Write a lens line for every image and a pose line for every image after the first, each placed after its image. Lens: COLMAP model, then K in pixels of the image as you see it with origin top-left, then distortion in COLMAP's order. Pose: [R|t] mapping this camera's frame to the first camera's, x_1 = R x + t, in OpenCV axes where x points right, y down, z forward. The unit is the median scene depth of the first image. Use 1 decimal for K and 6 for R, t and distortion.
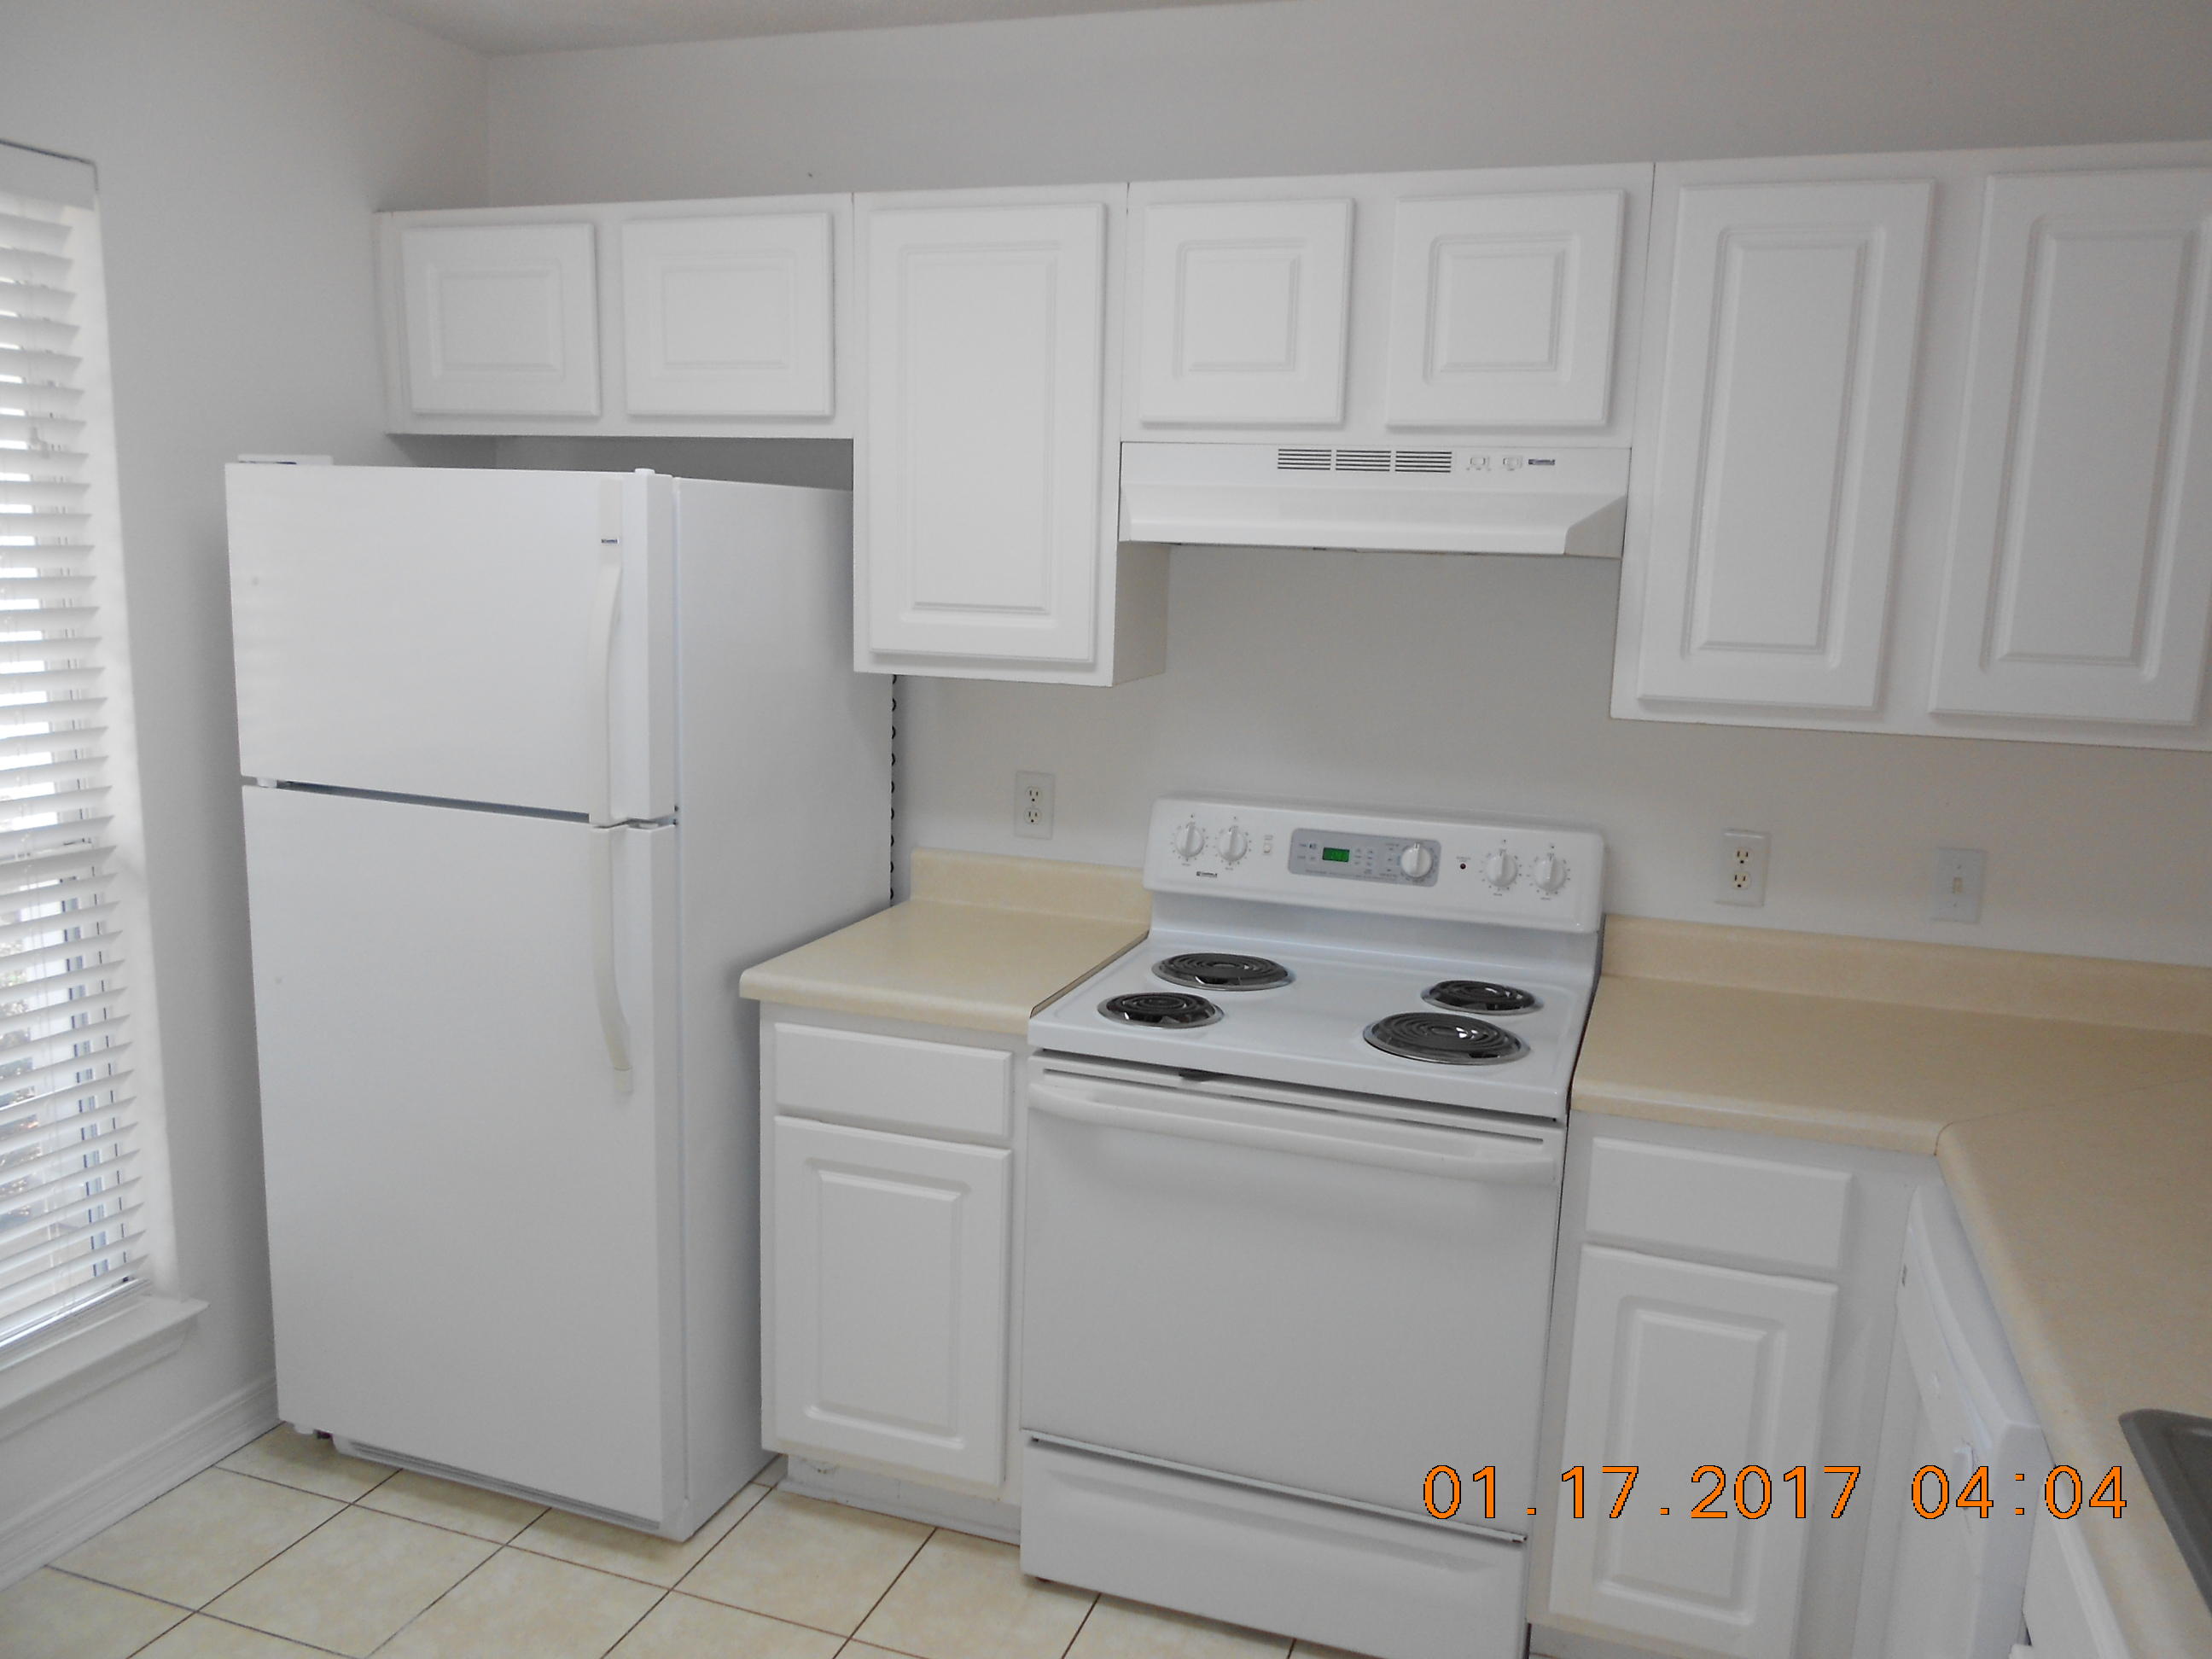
lens RADIAL K [[1668.4, 0, 1106.2], [0, 1668.4, 826.4], [0, 0, 1]] dist [-0.006869, -0.003699]
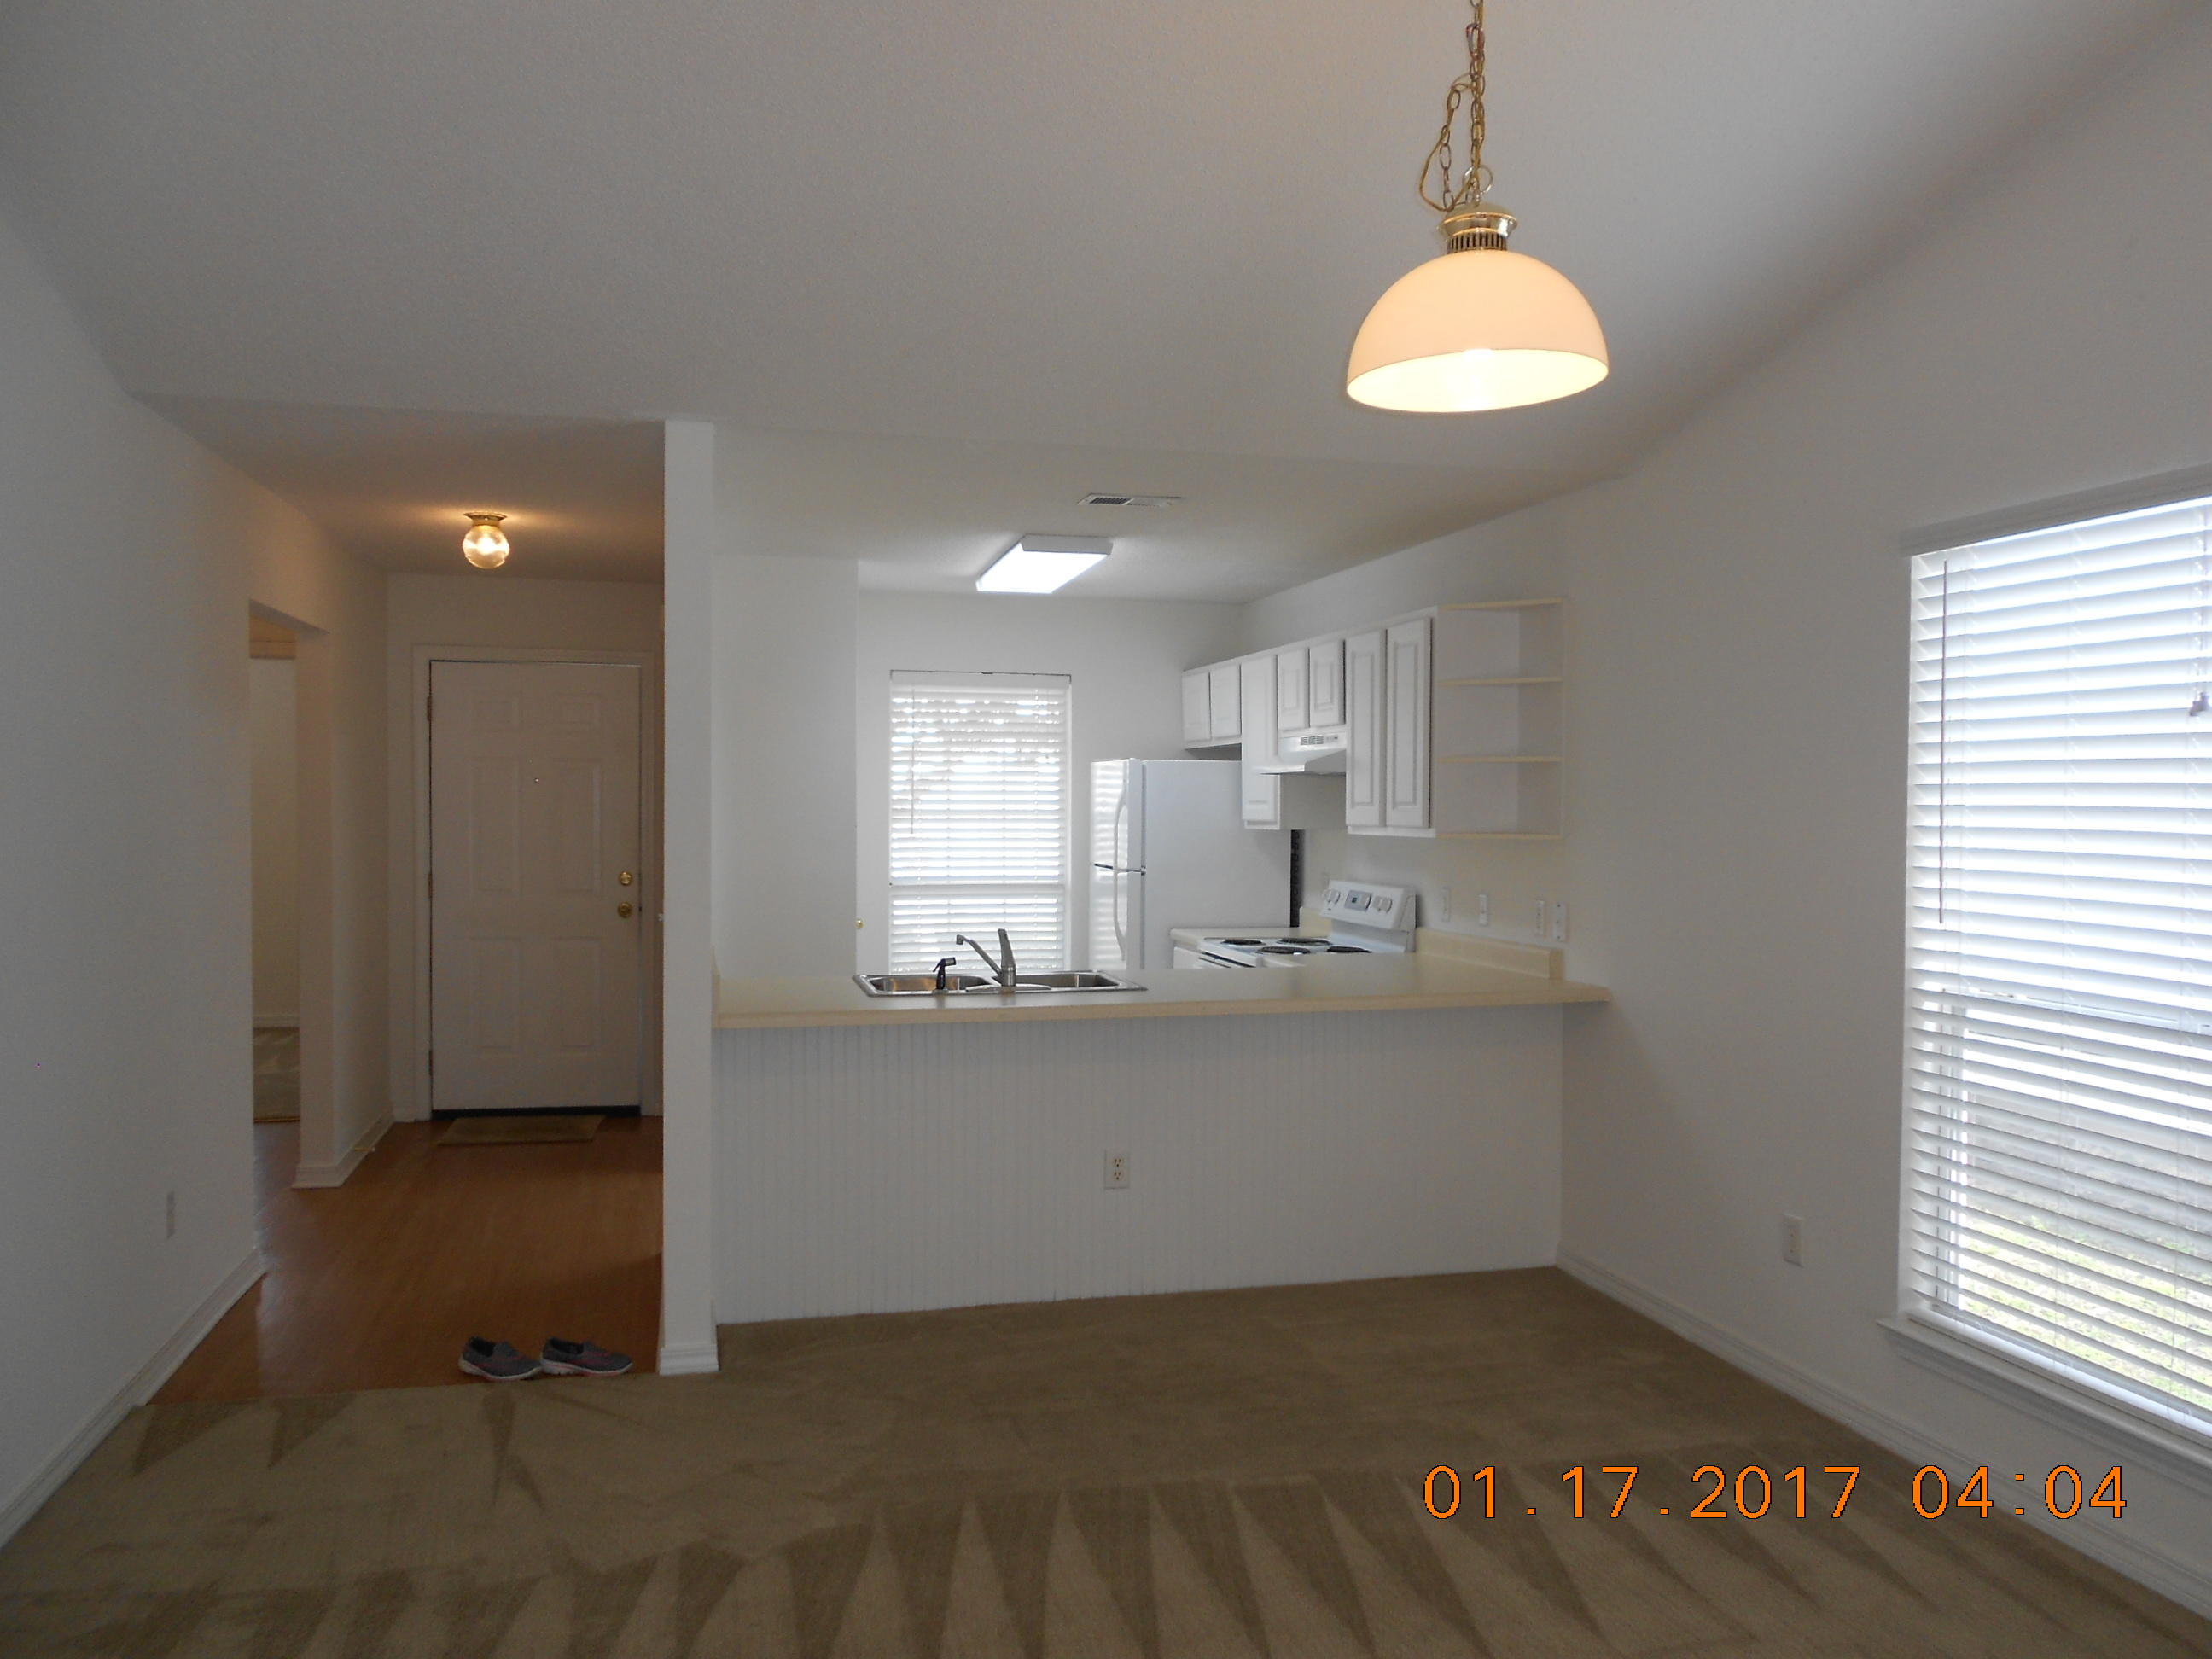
lens RADIAL K [[1668.4, 0, 1104.3], [0, 1668.4, 832.0], [0, 0, 1]] dist [-0.006869, -0.003699]
pose [[0.550098, -0.010494, -0.835034, 1.989933], [-0.128946, 0.986862, -0.097348, 0.204511], [0.825085, 0.161225, 0.541518, -0.632088]]
